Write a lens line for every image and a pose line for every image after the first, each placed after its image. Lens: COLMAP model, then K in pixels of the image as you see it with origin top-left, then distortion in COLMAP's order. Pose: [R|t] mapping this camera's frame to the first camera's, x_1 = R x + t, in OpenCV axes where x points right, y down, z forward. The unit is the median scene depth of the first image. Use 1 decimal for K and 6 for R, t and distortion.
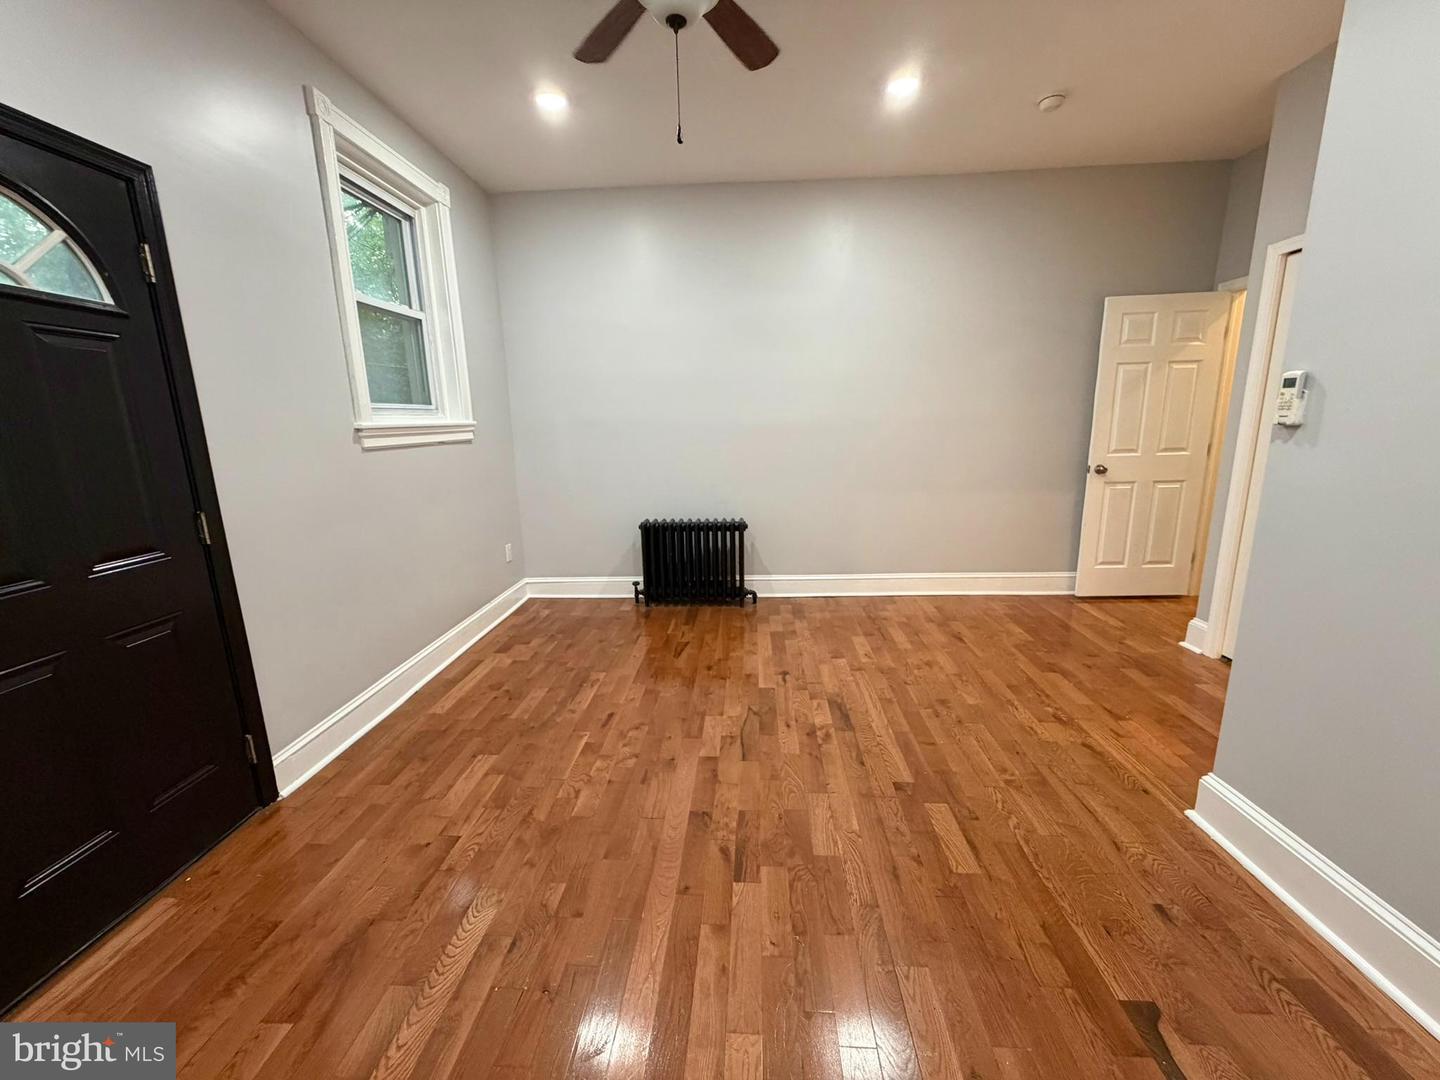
lens RADIAL K [[573.7, 0, 716.3], [0, 573.7, 543.1], [0, 0, 1]] dist [0.001378, 0.000242]
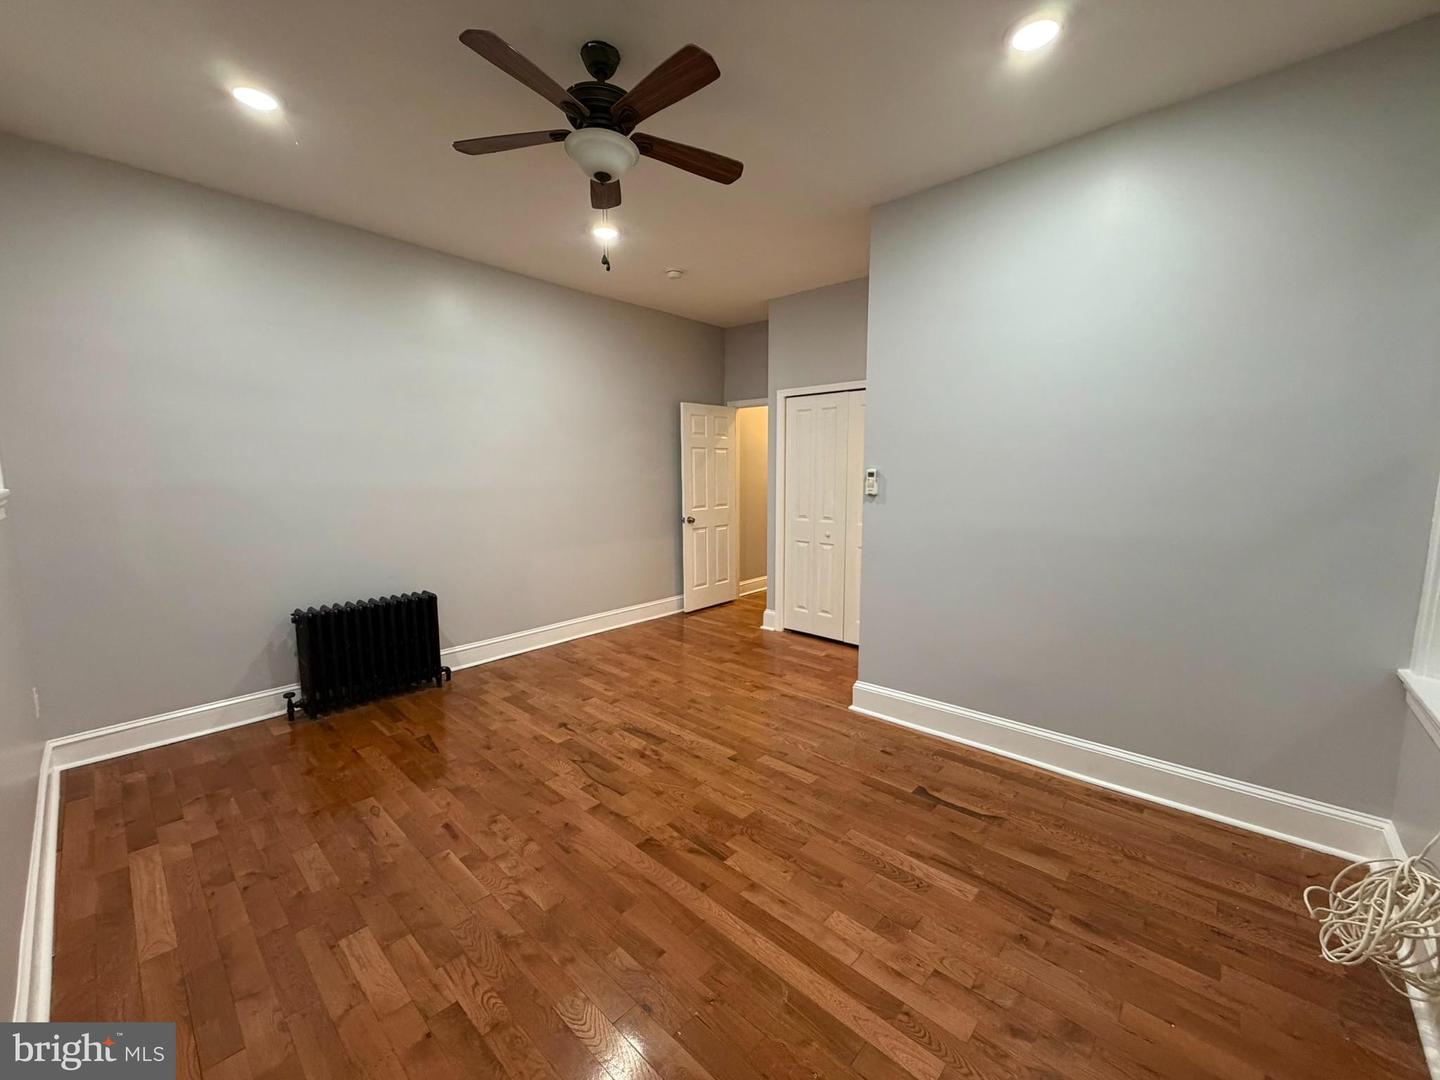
lens RADIAL K [[573.7, 0, 716.3], [0, 573.7, 543.1], [0, 0, 1]] dist [0.001378, 0.000242]
pose [[0.632635, -0.077891, 0.770523, -0.440377], [0.150793, 0.988276, -0.023904, -0.032108], [-0.759628, 0.131312, 0.636964, 0.063852]]
